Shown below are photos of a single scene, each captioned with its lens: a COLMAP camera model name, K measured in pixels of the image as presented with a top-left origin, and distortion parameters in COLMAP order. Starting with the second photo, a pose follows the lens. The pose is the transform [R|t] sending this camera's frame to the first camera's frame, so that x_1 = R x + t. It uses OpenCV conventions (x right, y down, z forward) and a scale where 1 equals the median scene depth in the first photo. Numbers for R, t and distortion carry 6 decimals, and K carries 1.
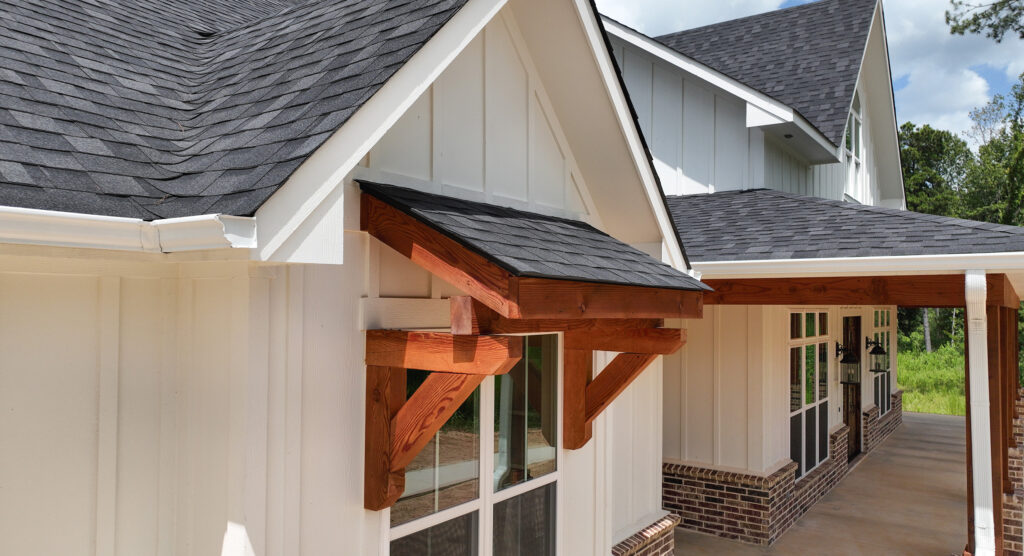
lens RADIAL K [[721.3, 0, 508.8], [0, 721.3, 289.9], [0, 0, 1]] dist [0.006916, 0.005016]
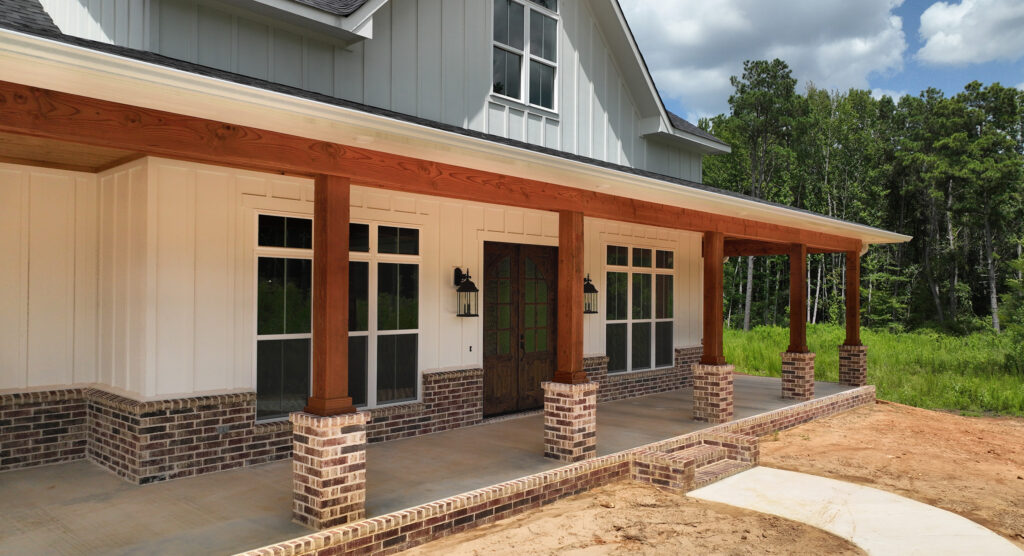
lens RADIAL K [[710.6, 0, 511.0], [0, 710.6, 283.2], [0, 0, 1]] dist [0.007948, 0.000553]
pose [[0.989872, -0.005617, -0.141854, 0.411958], [0.006247, 0.999973, 0.003990, 0.058266], [0.141828, -0.004836, 0.989880, 0.125440]]
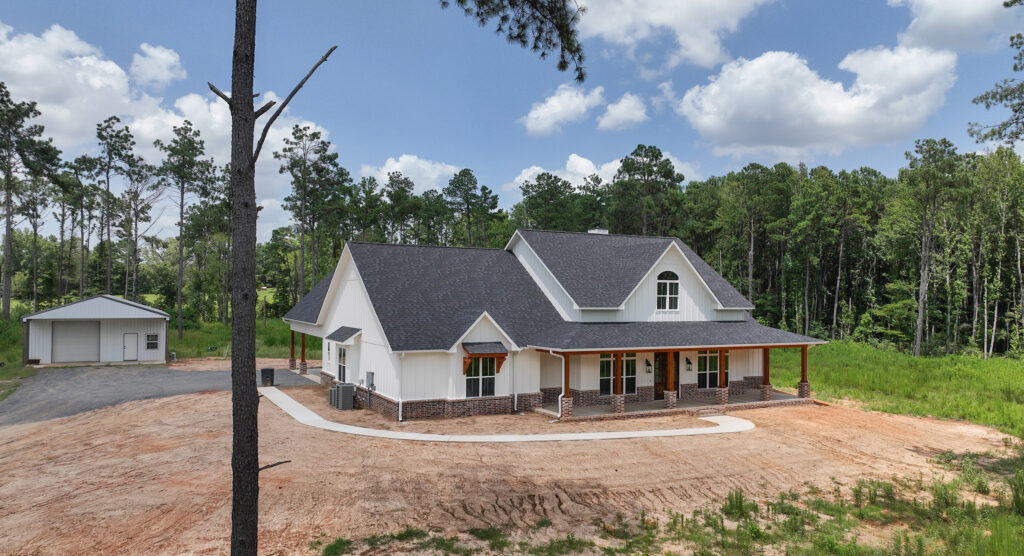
lens RADIAL K [[721.3, 0, 508.8], [0, 721.3, 289.9], [0, 0, 1]] dist [0.006916, 0.005016]
pose [[0.888196, -0.004603, -0.459441, 0.900972], [0.009504, 0.999920, 0.008357, -0.174100], [0.459366, -0.011789, 0.888169, -1.377143]]
